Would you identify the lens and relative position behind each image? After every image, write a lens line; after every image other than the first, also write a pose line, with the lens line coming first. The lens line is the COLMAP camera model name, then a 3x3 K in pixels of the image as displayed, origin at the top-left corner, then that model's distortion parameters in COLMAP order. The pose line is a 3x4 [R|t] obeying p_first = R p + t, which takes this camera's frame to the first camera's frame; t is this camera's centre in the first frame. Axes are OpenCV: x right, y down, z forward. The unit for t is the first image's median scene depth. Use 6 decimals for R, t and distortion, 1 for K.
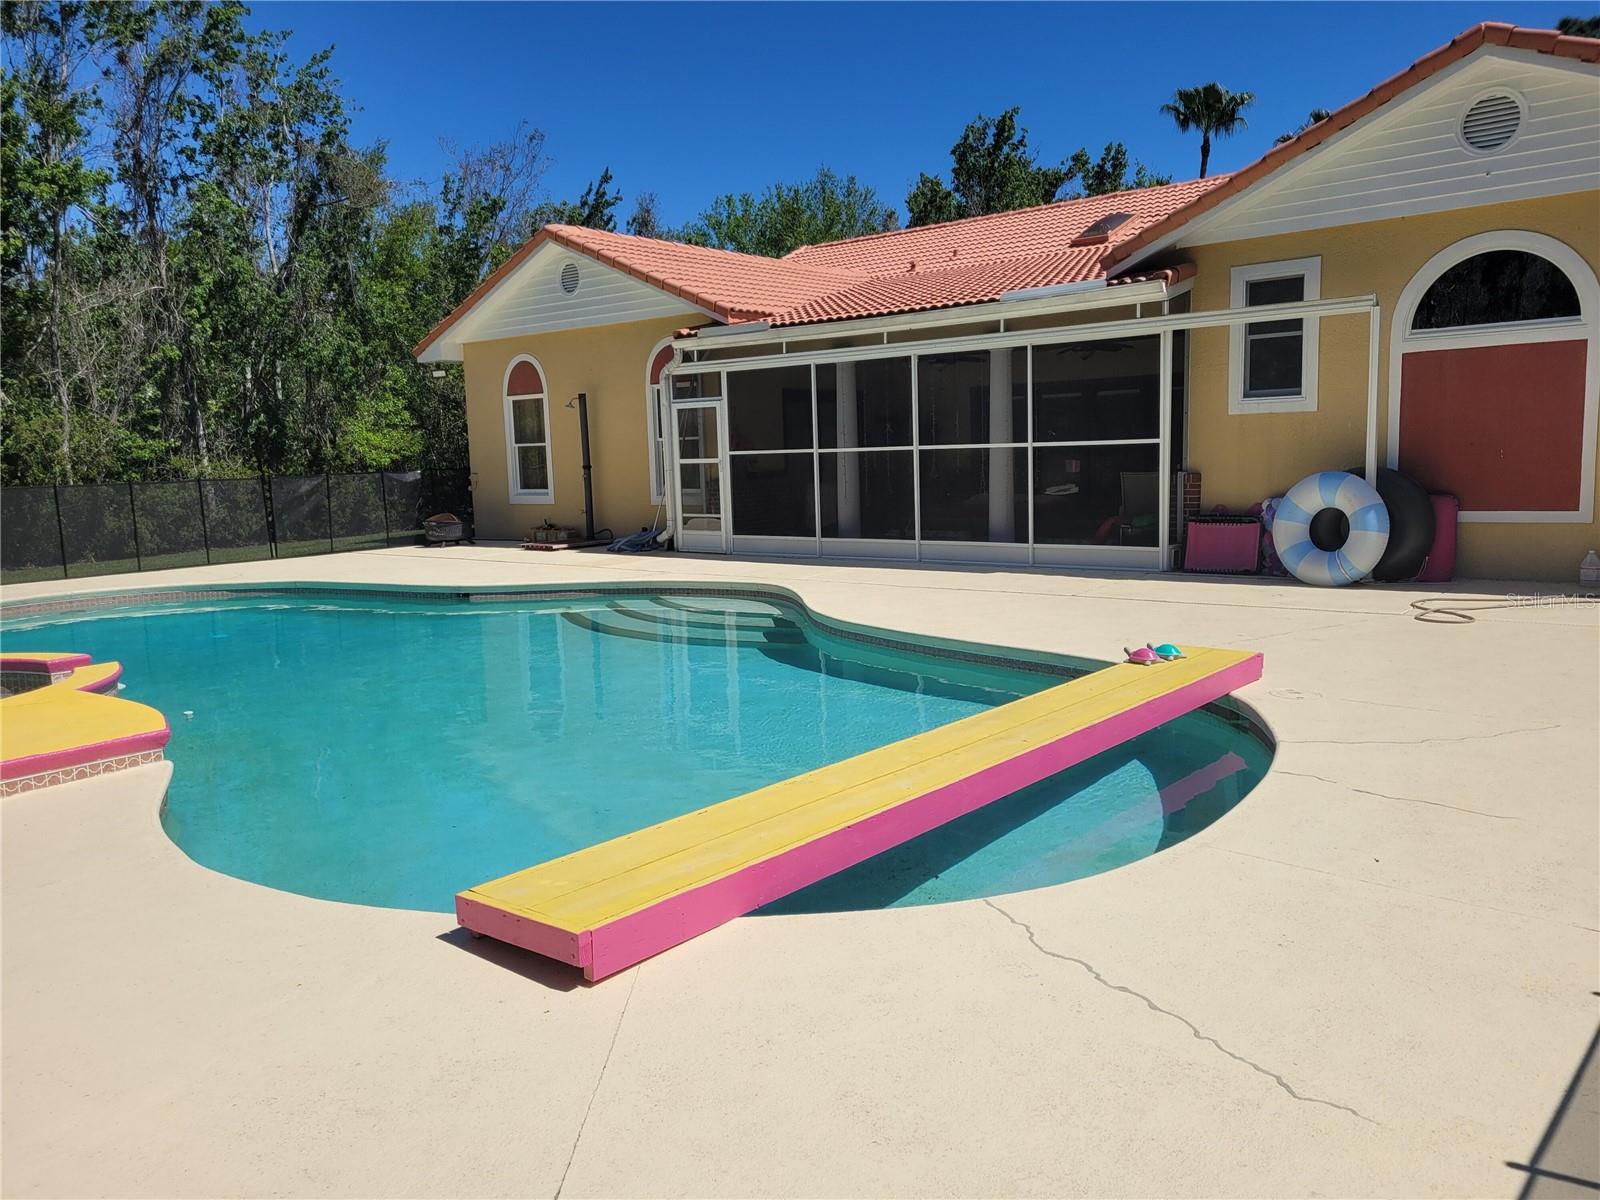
lens RADIAL K [[1210.4, 0, 788.4], [0, 1210.4, 608.5], [0, 0, 1]] dist [0.041193, -0.026074]
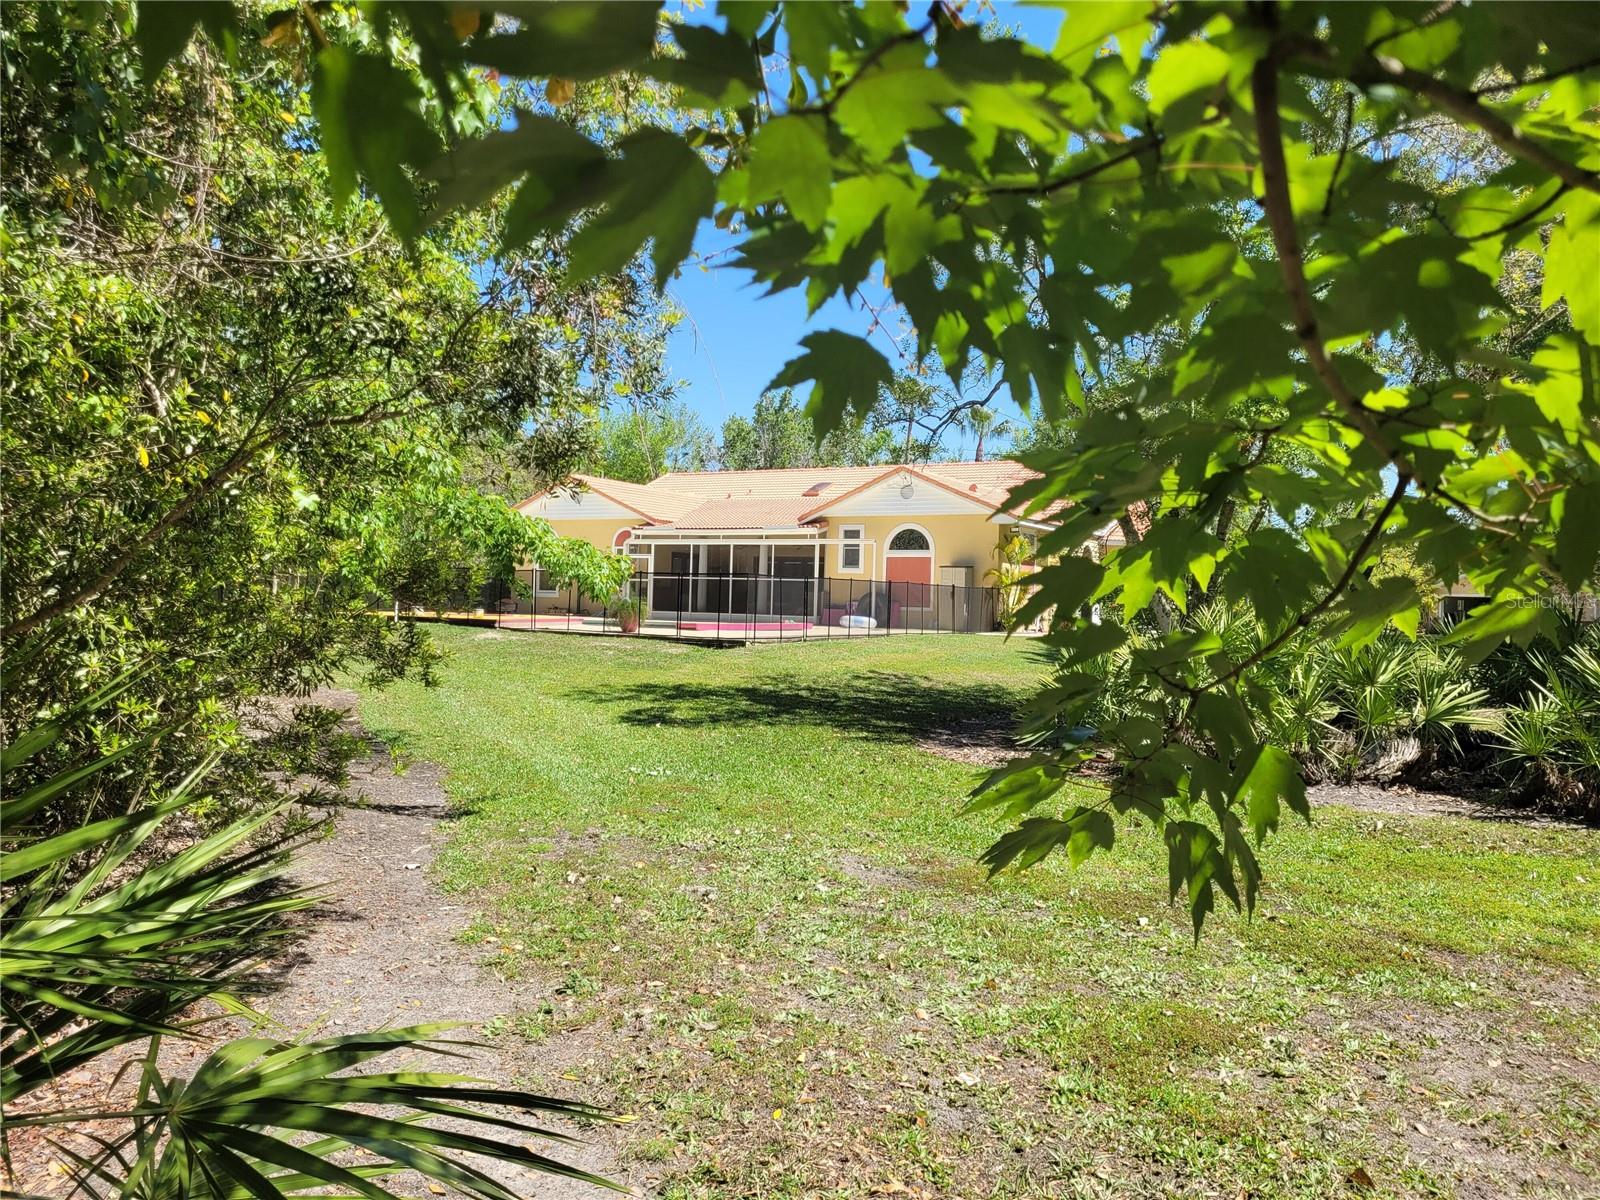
lens RADIAL K [[1210.4, 0, 799.2], [0, 1210.4, 600.9], [0, 0, 1]] dist [0.041193, -0.026074]
pose [[0.980585, 0.083591, 0.177388, -0.223296], [-0.053222, 0.984088, -0.169524, 0.372293], [-0.188736, 0.156792, 0.969430, -1.656306]]
